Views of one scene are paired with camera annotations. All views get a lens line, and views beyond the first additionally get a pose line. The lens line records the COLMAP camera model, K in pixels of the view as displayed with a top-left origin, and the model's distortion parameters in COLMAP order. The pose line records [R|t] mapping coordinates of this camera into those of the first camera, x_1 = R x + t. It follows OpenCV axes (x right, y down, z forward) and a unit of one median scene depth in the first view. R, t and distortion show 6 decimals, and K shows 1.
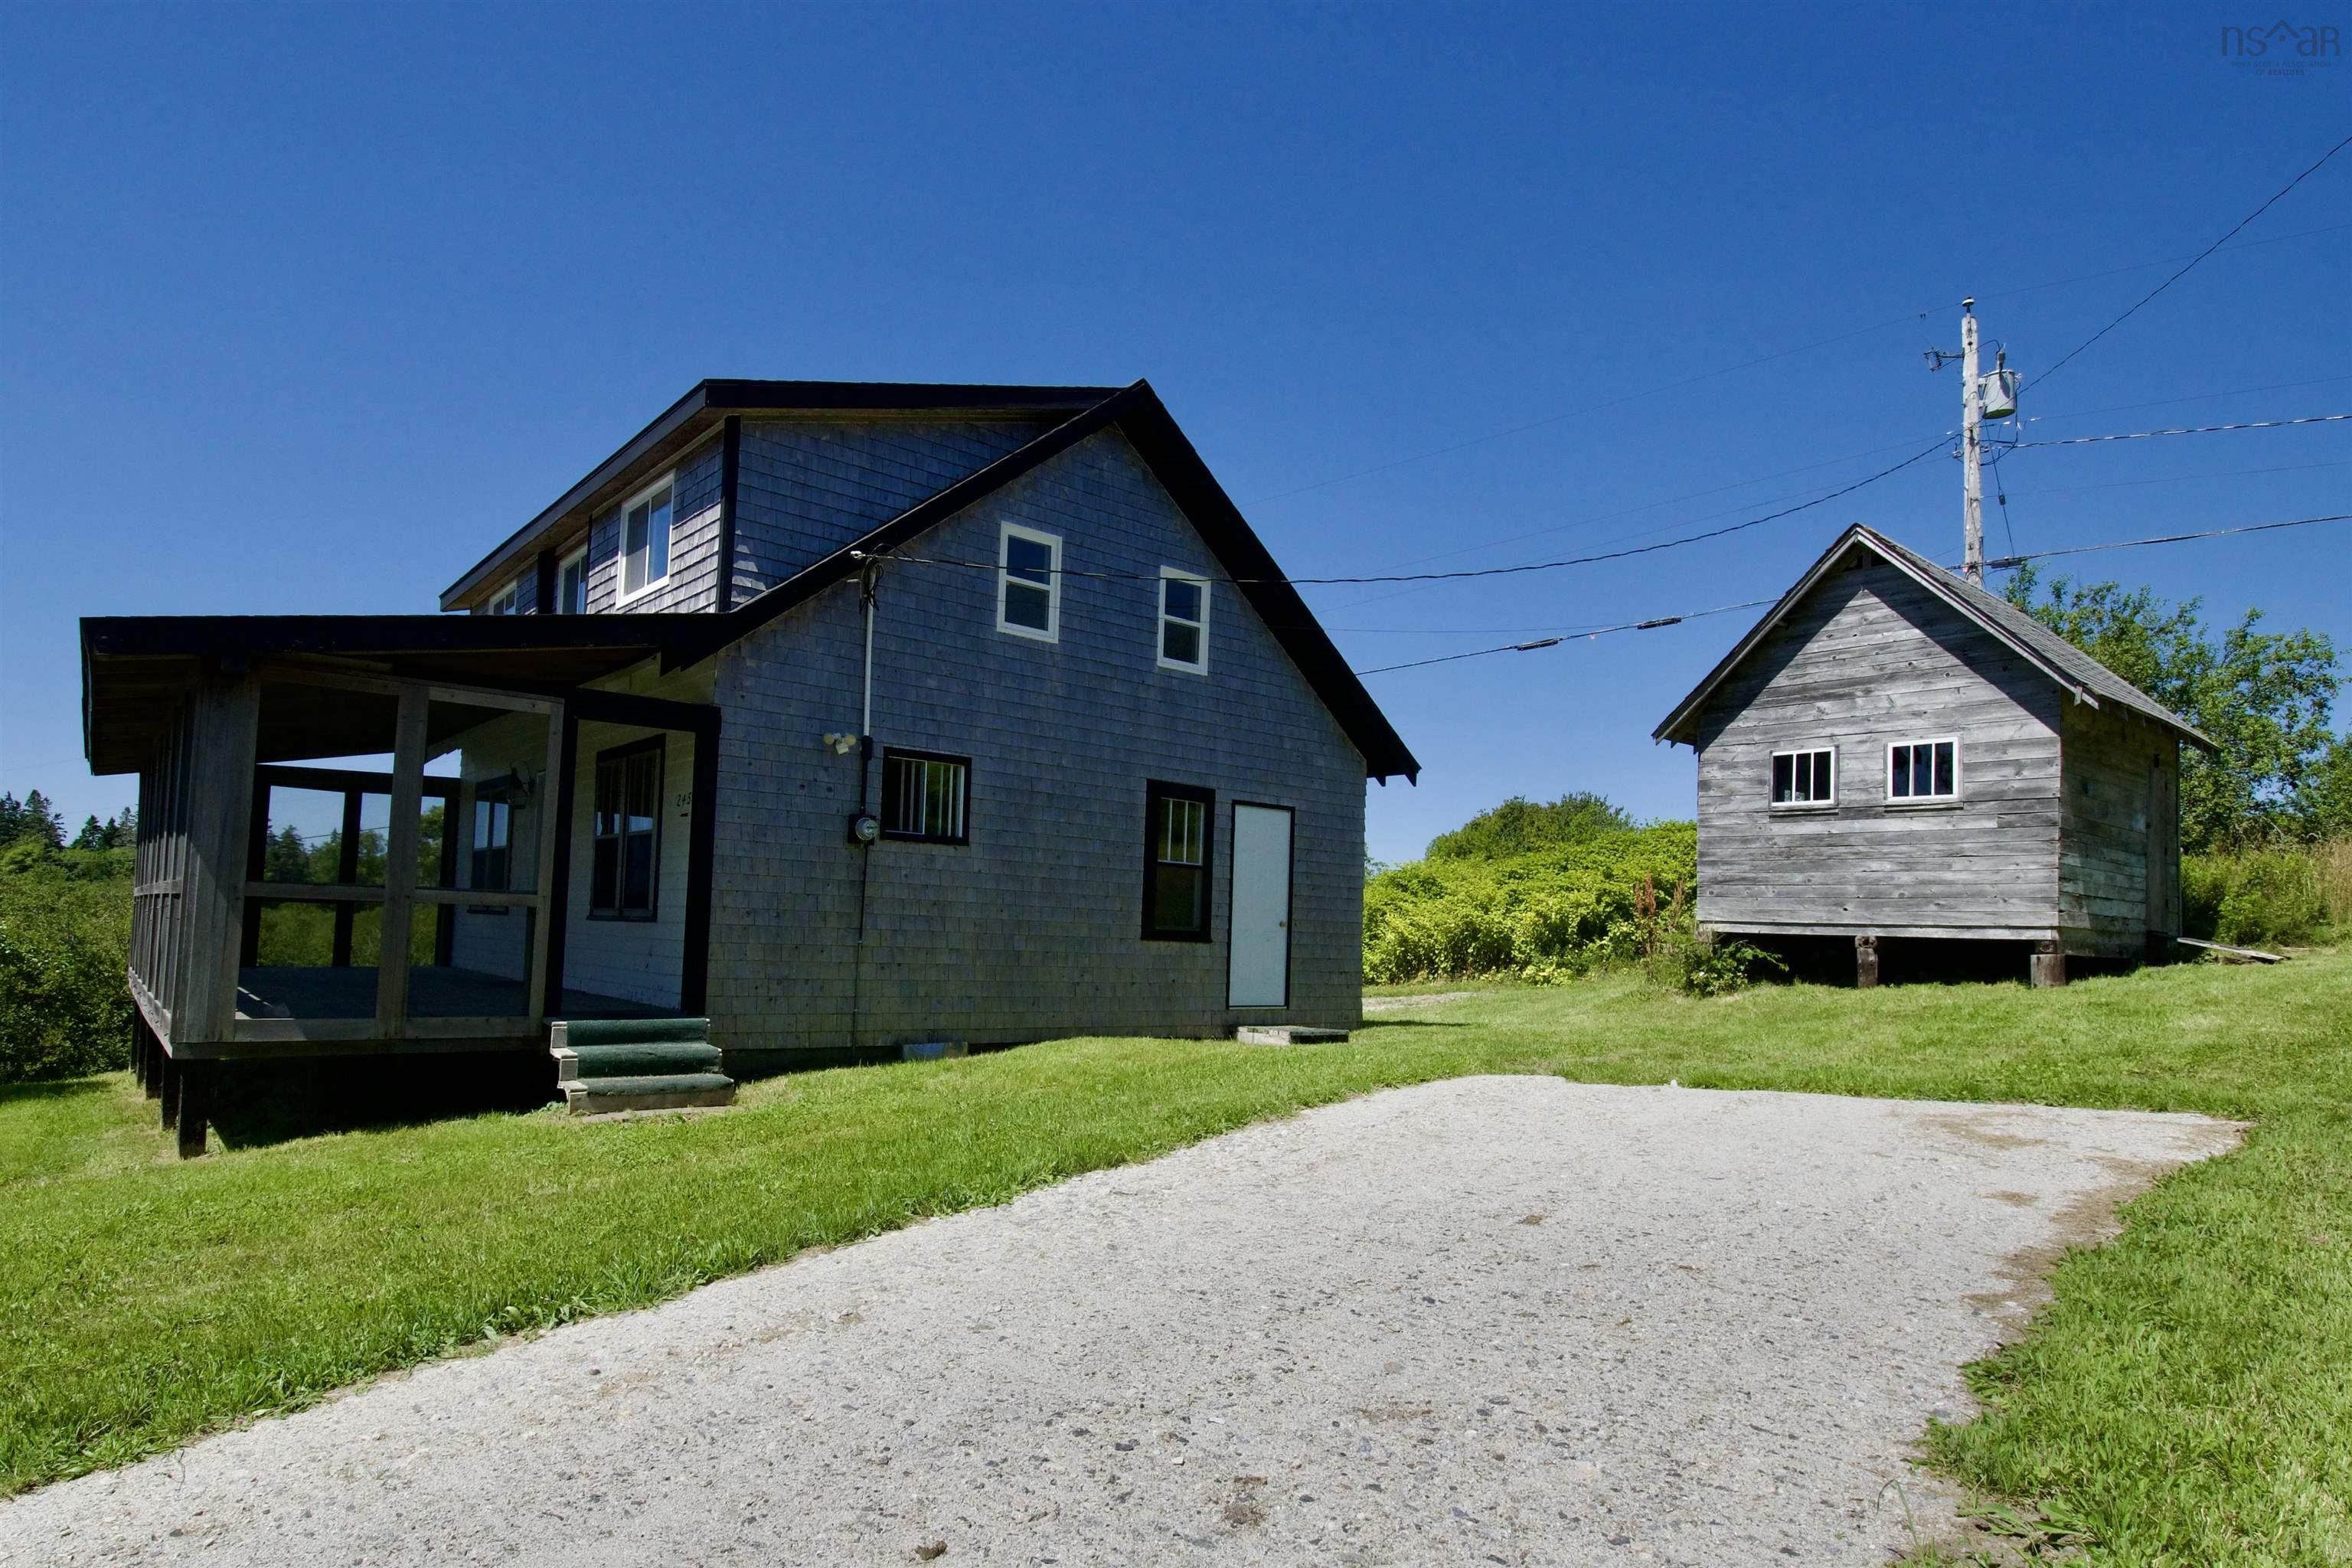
lens RADIAL K [[1296.6, 0, 1172.5], [0, 1296.6, 878.7], [0, 0, 1]] dist [0.003123, 0.000488]
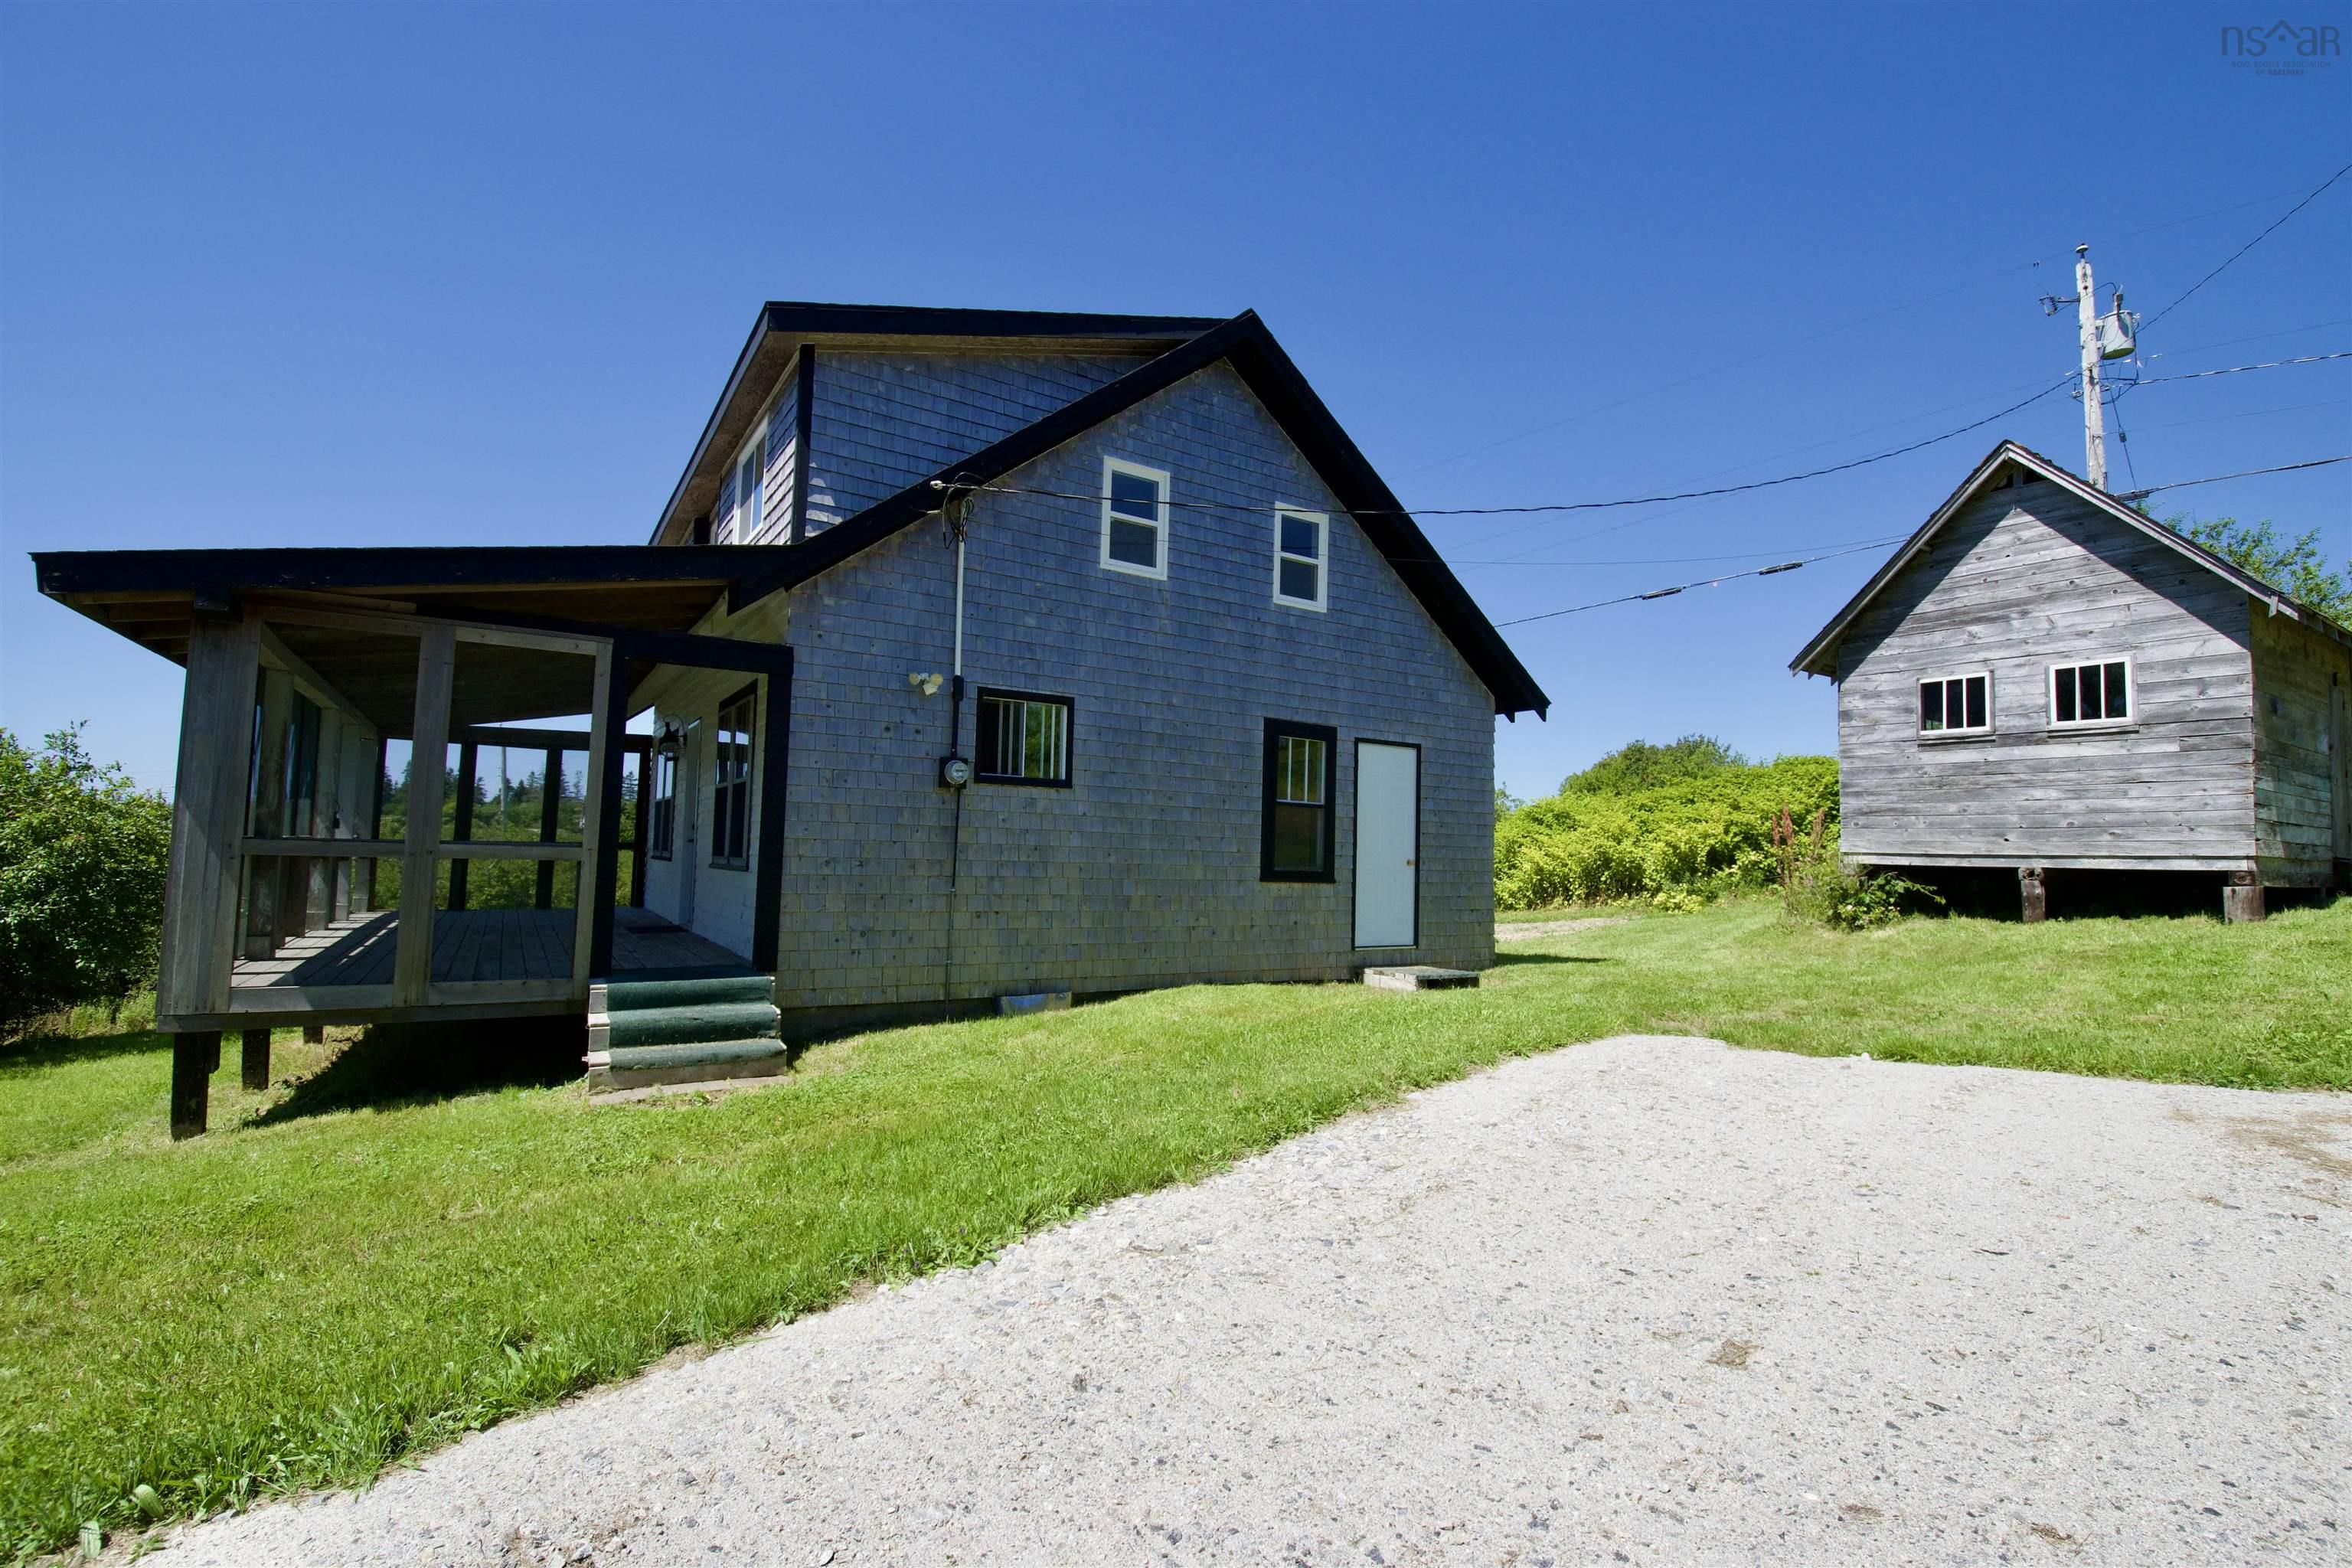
lens RADIAL K [[1050.3, 0, 1236.8], [0, 1050.3, 792.2], [0, 0, 1]] dist [0.011987, -0.023026]
pose [[0.994330, -0.016374, -0.105066, 0.040692], [0.014068, 0.999645, -0.022648, -0.002484], [0.105399, 0.021041, 0.994207, 0.198370]]
